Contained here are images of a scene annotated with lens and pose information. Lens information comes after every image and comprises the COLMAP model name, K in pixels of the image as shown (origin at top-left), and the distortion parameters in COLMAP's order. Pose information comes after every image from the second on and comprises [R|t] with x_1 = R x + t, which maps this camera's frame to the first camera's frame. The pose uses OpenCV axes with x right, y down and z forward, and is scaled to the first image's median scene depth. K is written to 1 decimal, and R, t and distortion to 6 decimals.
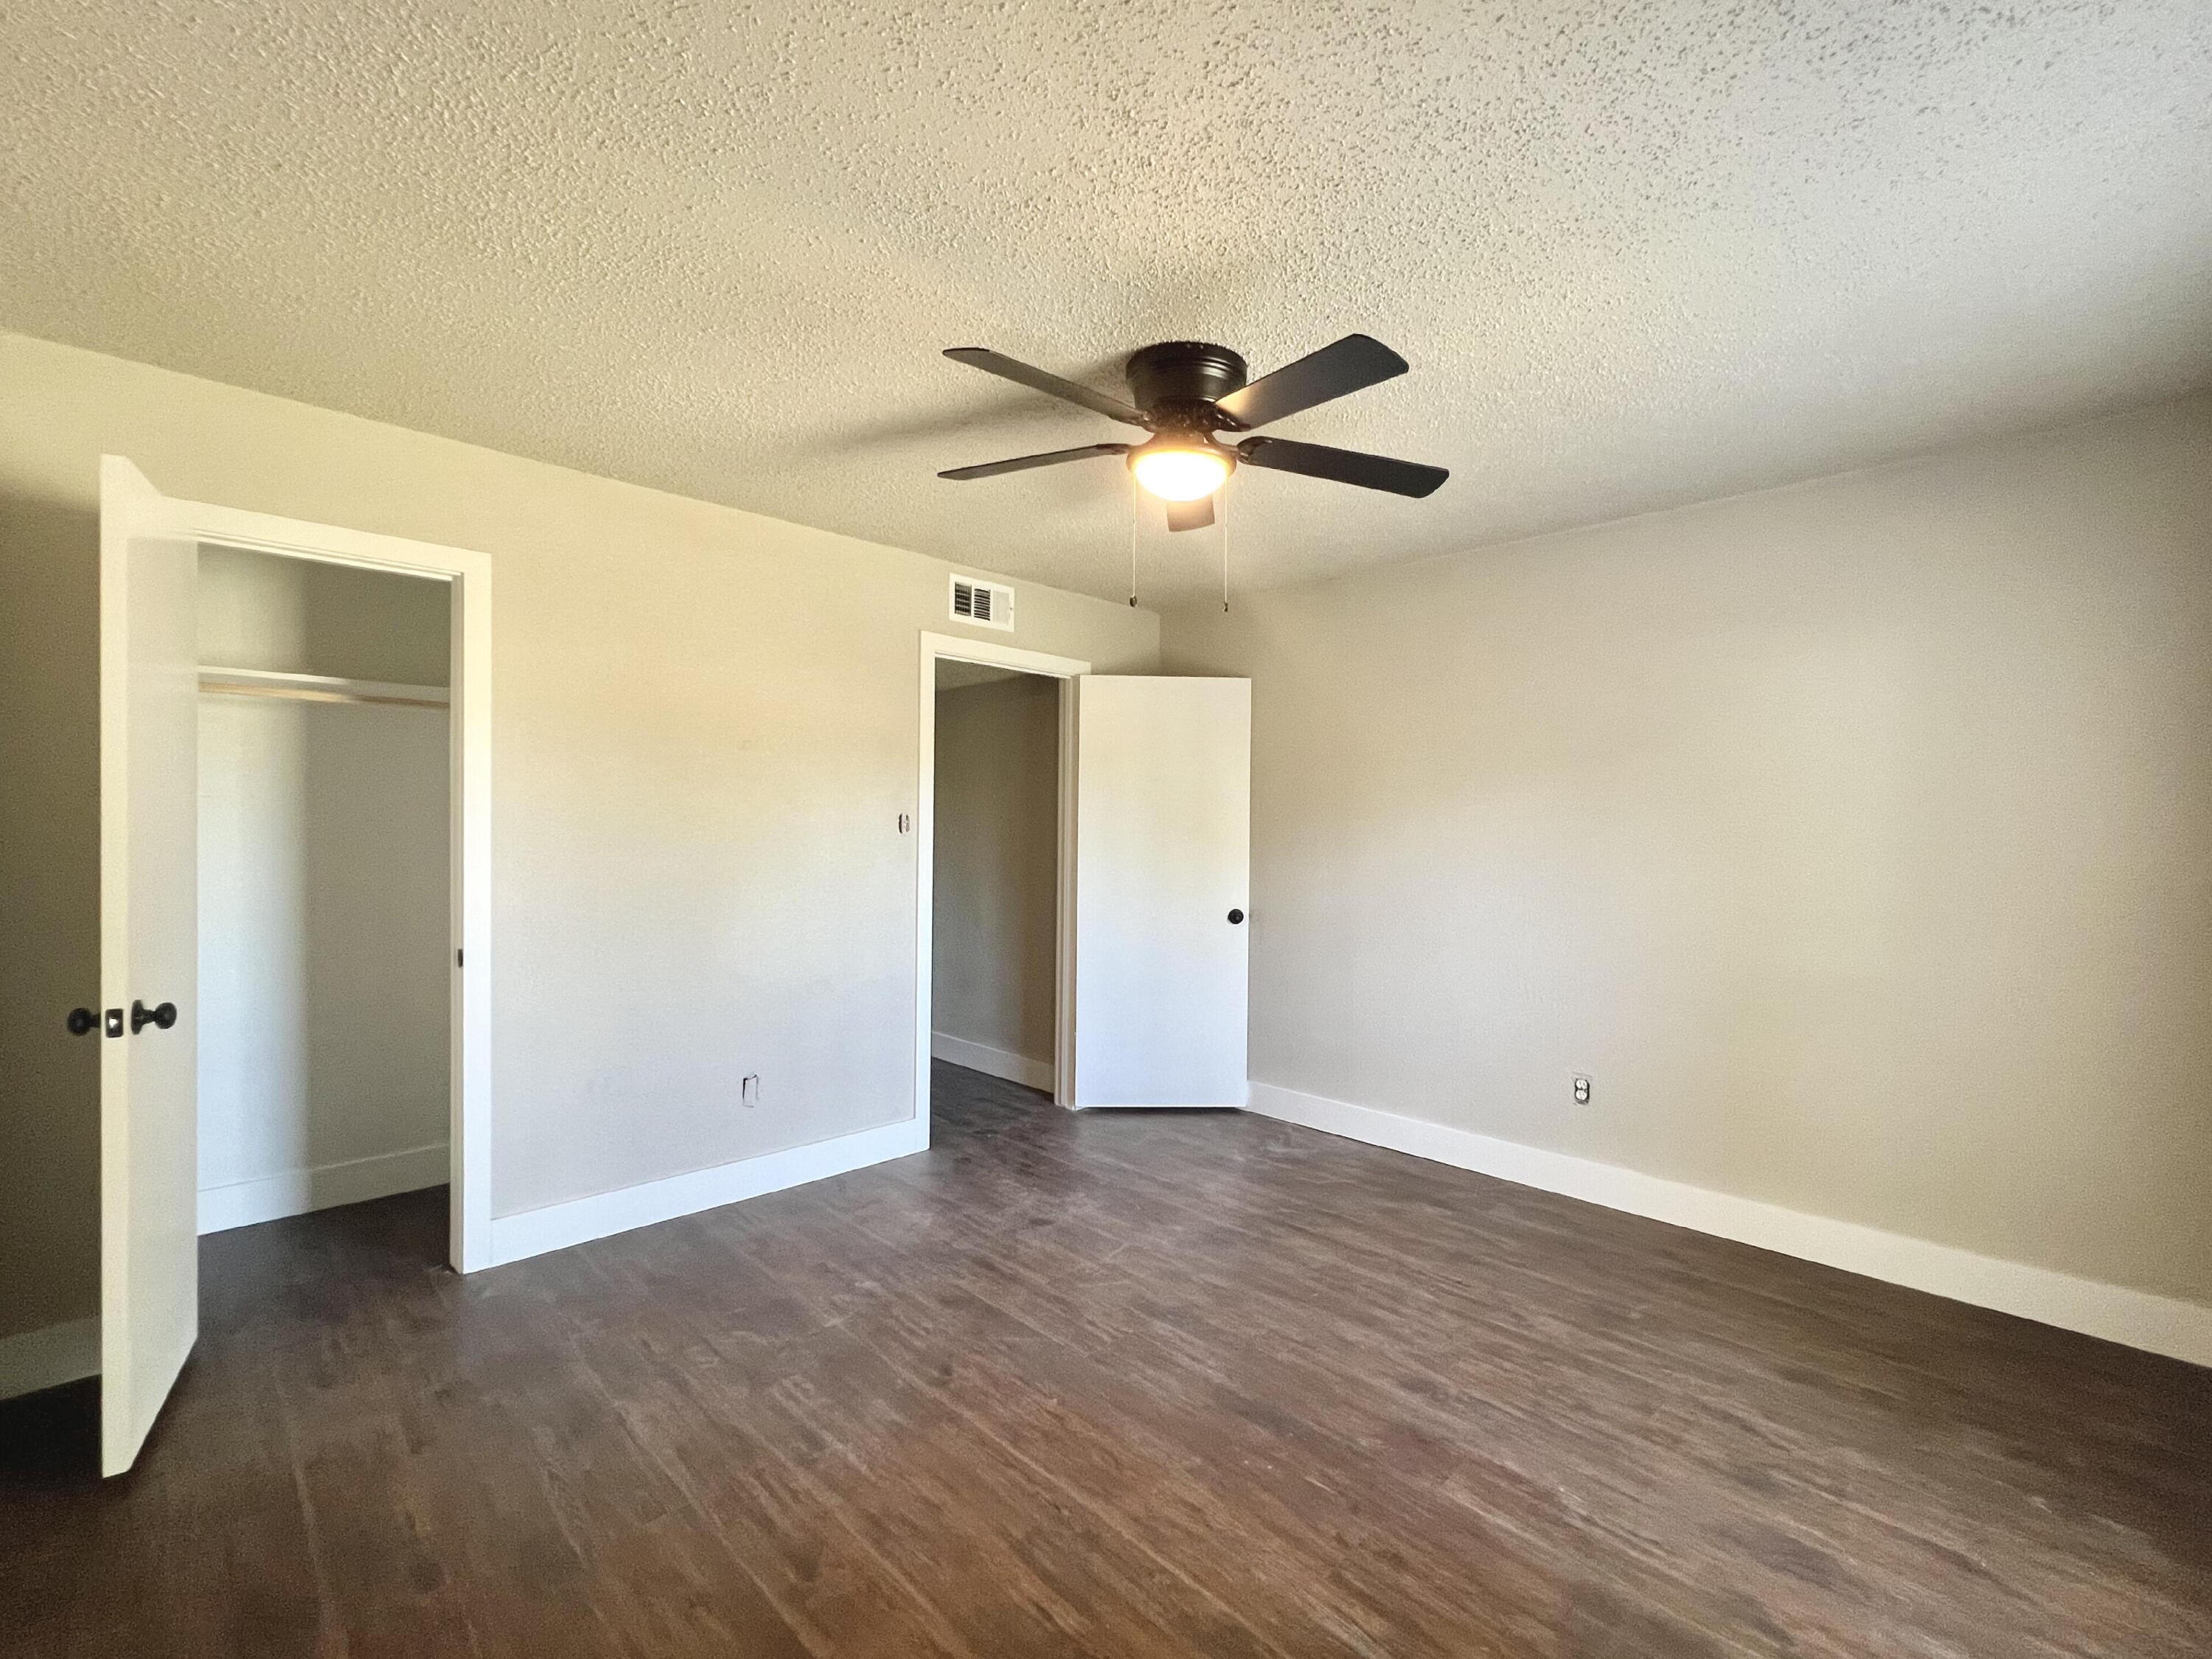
lens RADIAL K [[960.5, 0, 1106.0], [0, 960.5, 829.5], [0, 0, 1]] dist [-0.001025, -0.000008]
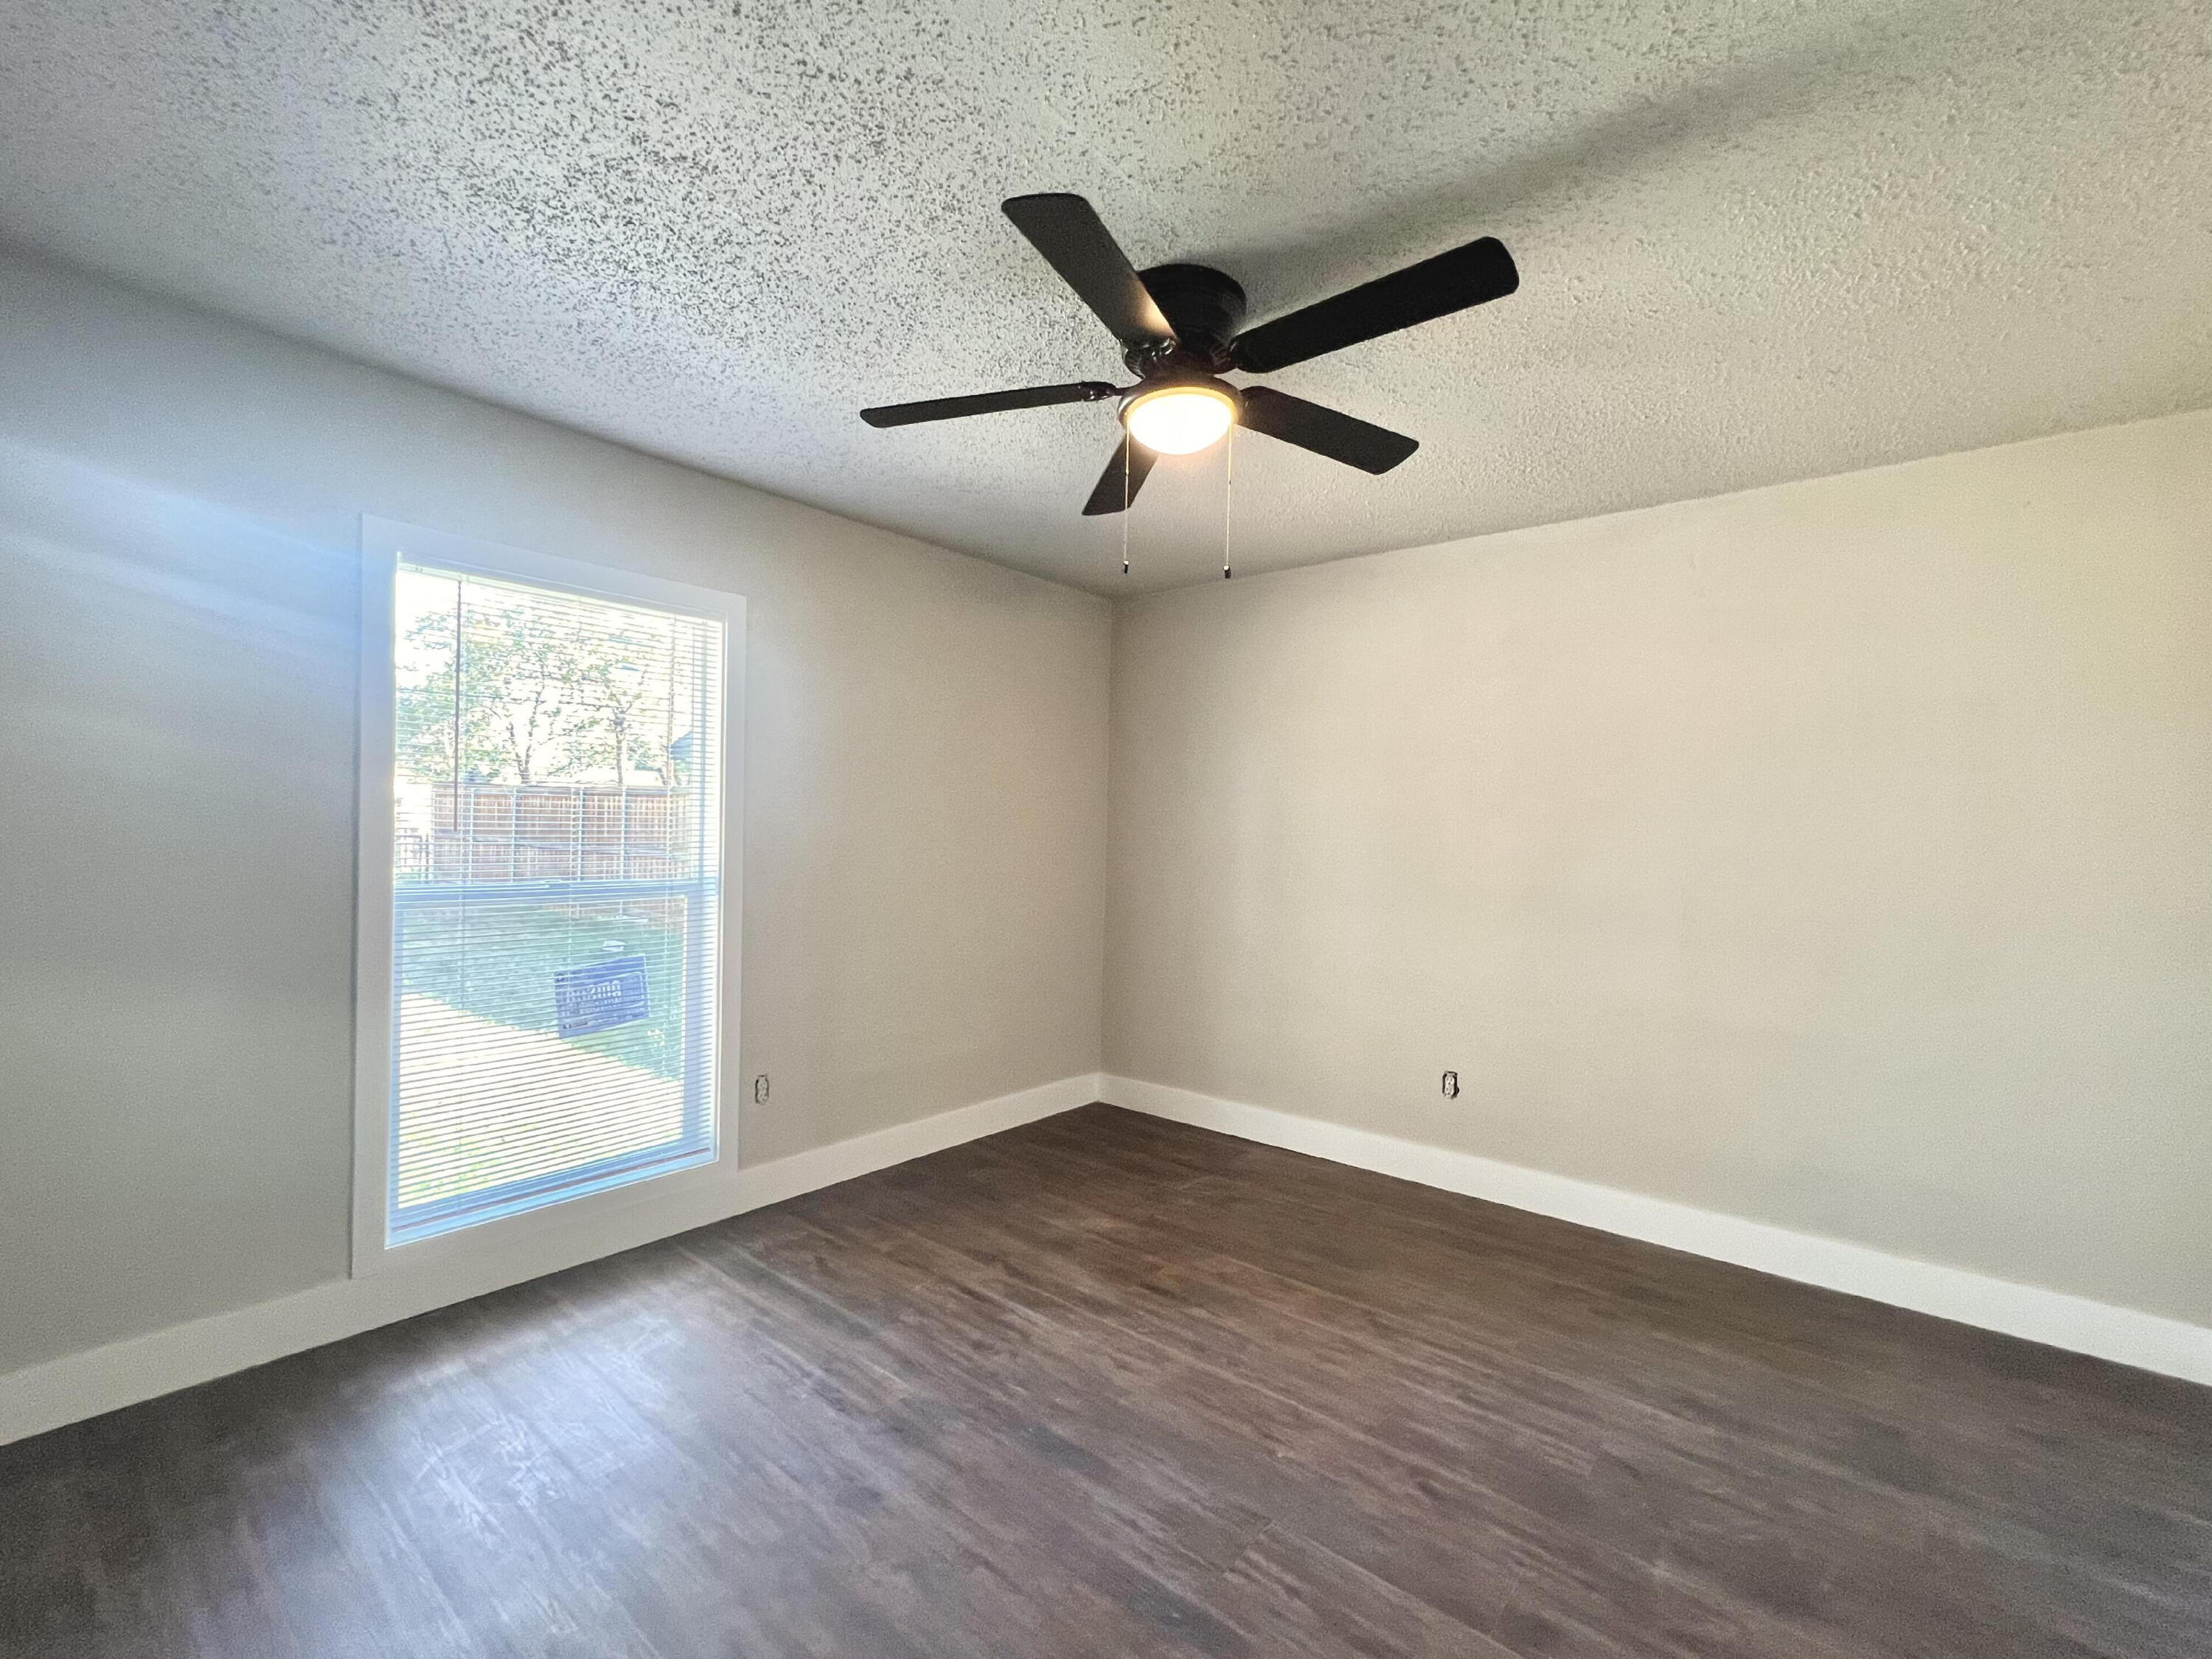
lens RADIAL K [[960.5, 0, 1106.0], [0, 960.5, 829.5], [0, 0, 1]] dist [-0.001025, -0.000008]
pose [[-0.994307, -0.031520, -0.101783, 0.244885], [-0.032671, 0.999419, 0.009667, -0.007363], [0.101419, 0.012937, -0.994760, 2.062525]]
